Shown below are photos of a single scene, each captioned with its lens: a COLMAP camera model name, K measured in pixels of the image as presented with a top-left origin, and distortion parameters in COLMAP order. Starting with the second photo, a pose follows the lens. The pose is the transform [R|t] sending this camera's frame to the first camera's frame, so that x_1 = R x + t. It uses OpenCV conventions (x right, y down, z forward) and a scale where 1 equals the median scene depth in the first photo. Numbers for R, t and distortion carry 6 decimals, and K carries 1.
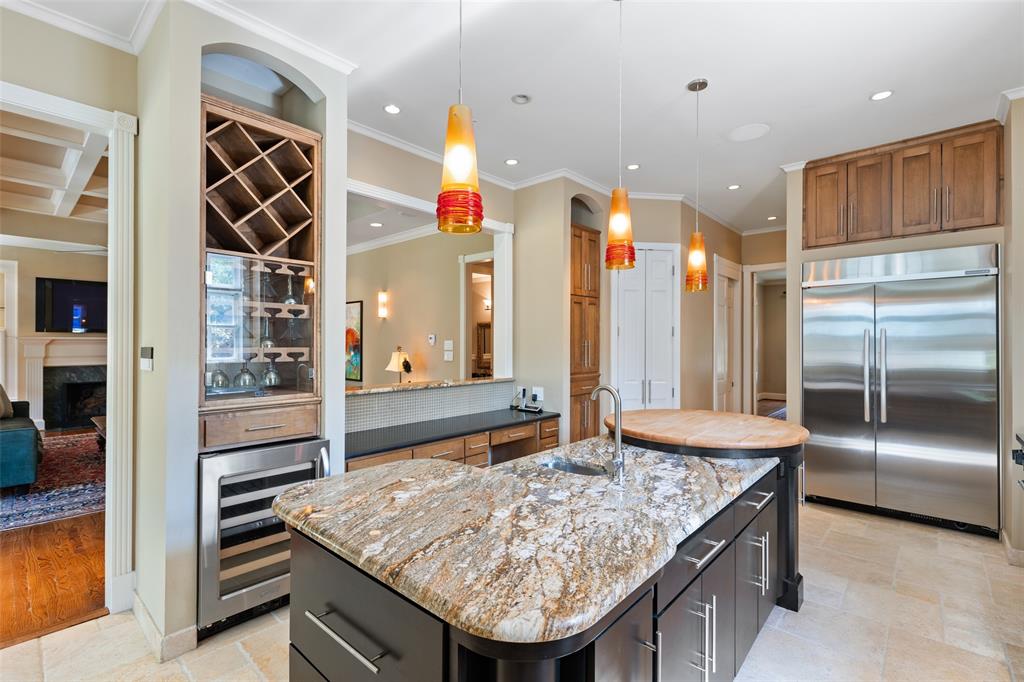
lens RADIAL K [[460.6, 0, 513.1], [0, 460.6, 340.5], [0, 0, 1]] dist [-0.001605, -0.001303]
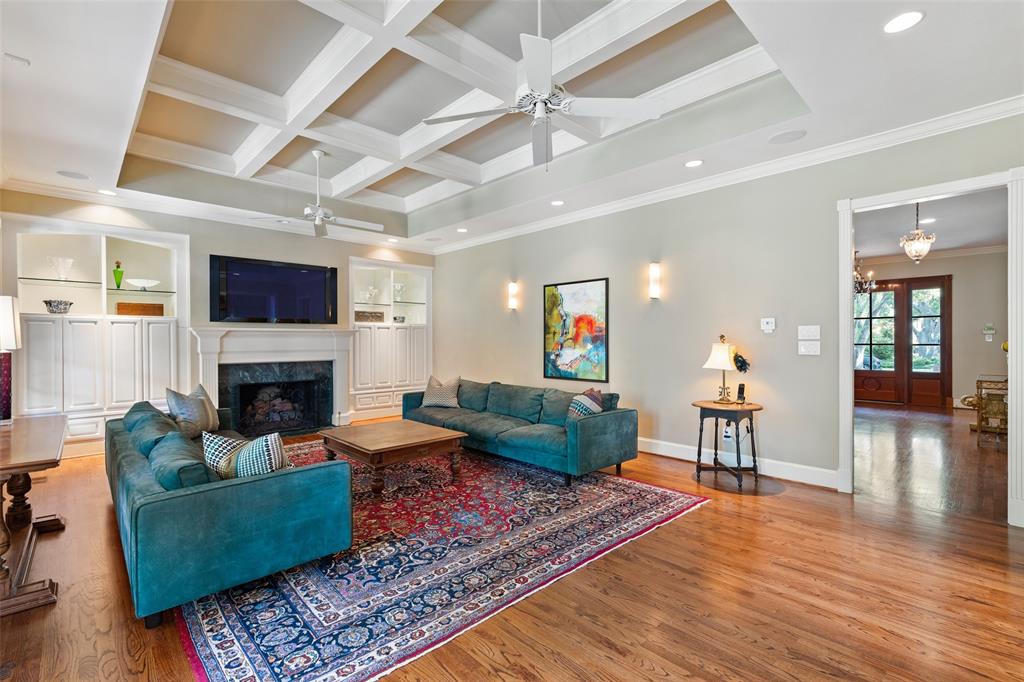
lens RADIAL K [[460.6, 0, 511.5], [0, 460.6, 342.6], [0, 0, 1]] dist [-0.001605, -0.001303]
pose [[0.996746, -0.004776, -0.080471, -0.432592], [0.005578, 0.999937, 0.009744, 0.013652], [0.080419, -0.010161, 0.996709, 0.221255]]
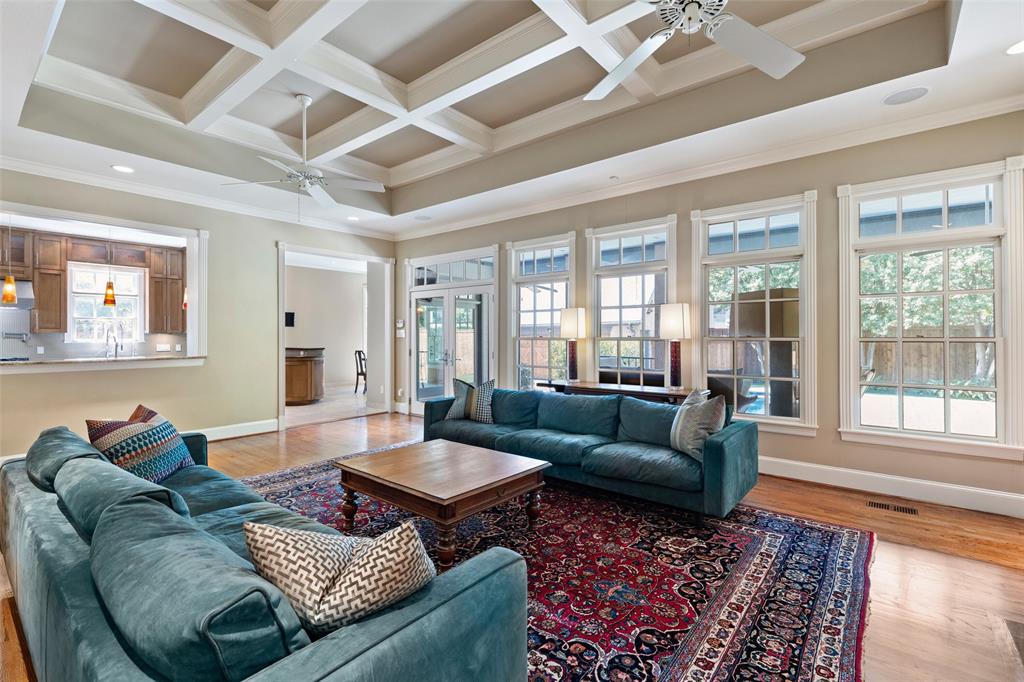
lens RADIAL K [[460.6, 0, 513.4], [0, 460.6, 335.8], [0, 0, 1]] dist [-0.001605, -0.001303]
pose [[-0.998612, 0.000174, -0.052671, -0.677440], [0.000434, 0.999988, -0.004926, 0.019401], [0.052669, -0.004942, -0.998600, 1.222048]]
